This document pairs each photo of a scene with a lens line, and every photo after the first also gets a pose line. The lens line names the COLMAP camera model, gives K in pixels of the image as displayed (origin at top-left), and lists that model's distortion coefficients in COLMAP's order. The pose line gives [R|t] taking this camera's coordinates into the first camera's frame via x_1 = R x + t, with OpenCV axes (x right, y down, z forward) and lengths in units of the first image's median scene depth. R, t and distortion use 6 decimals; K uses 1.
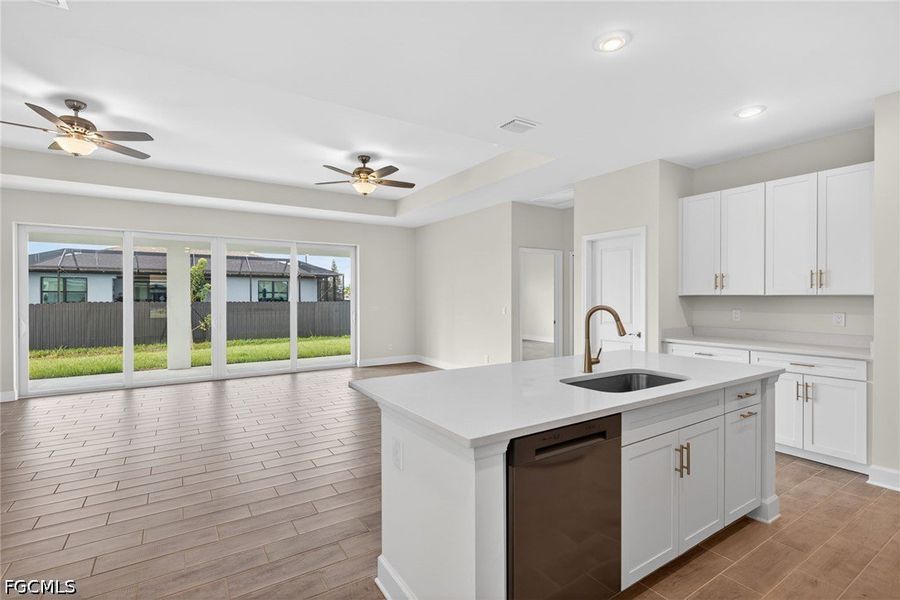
lens RADIAL K [[421.1, 0, 446.3], [0, 421.1, 303.0], [0, 0, 1]] dist [0.006407, -0.000713]
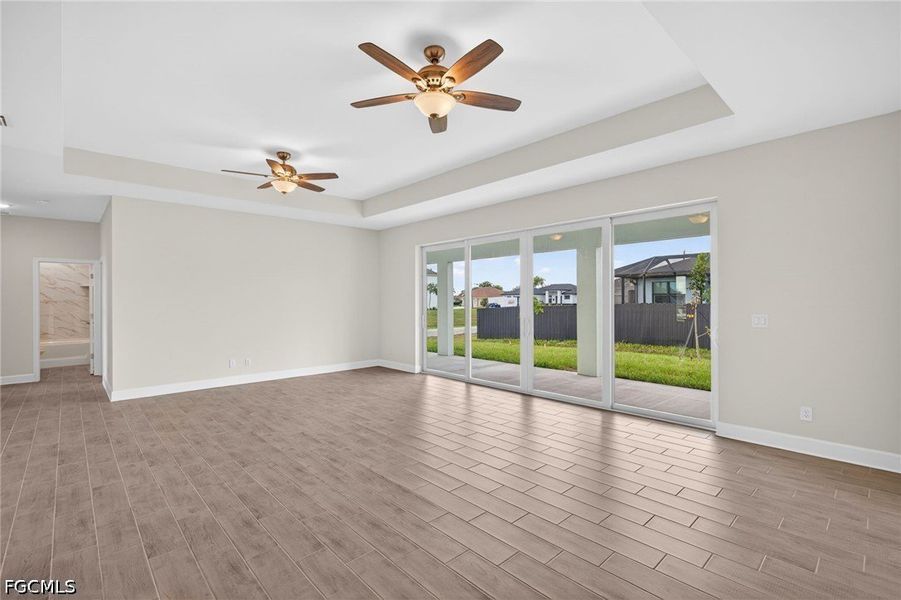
lens RADIAL K [[421.5, 0, 452.5], [0, 421.5, 294.7], [0, 0, 1]] dist [0.006407, -0.000713]
pose [[0.157628, -0.009819, -0.987450, 0.240142], [-0.009565, 0.999888, -0.011469, -0.009167], [0.987452, 0.011253, 0.157517, 0.565801]]
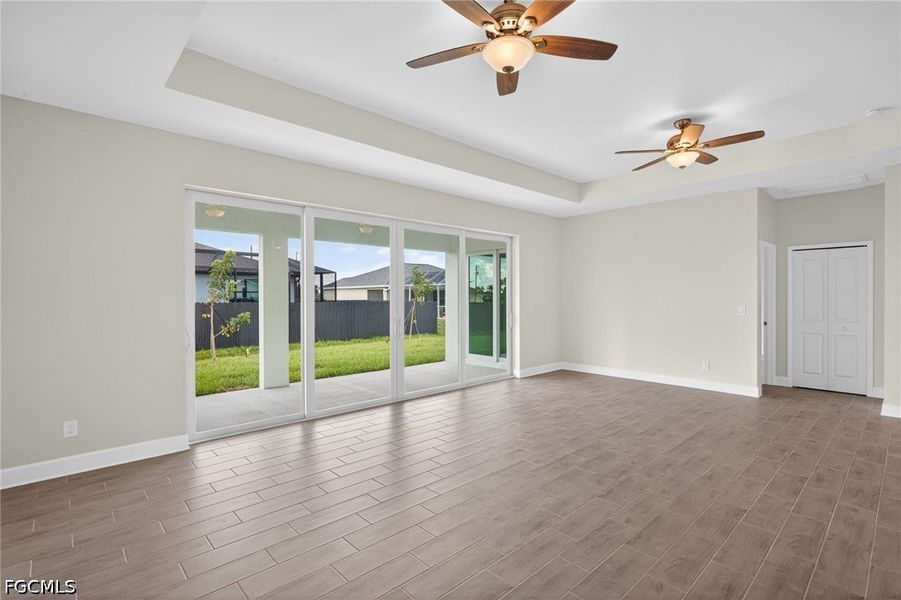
lens RADIAL K [[421.5, 0, 455.6], [0, 421.5, 300.1], [0, 0, 1]] dist [0.006407, -0.000713]
pose [[0.985906, -0.002374, 0.167285, -0.443571], [0.003523, 0.999972, -0.006574, -0.001445], [-0.167264, 0.007071, 0.985887, 0.167450]]
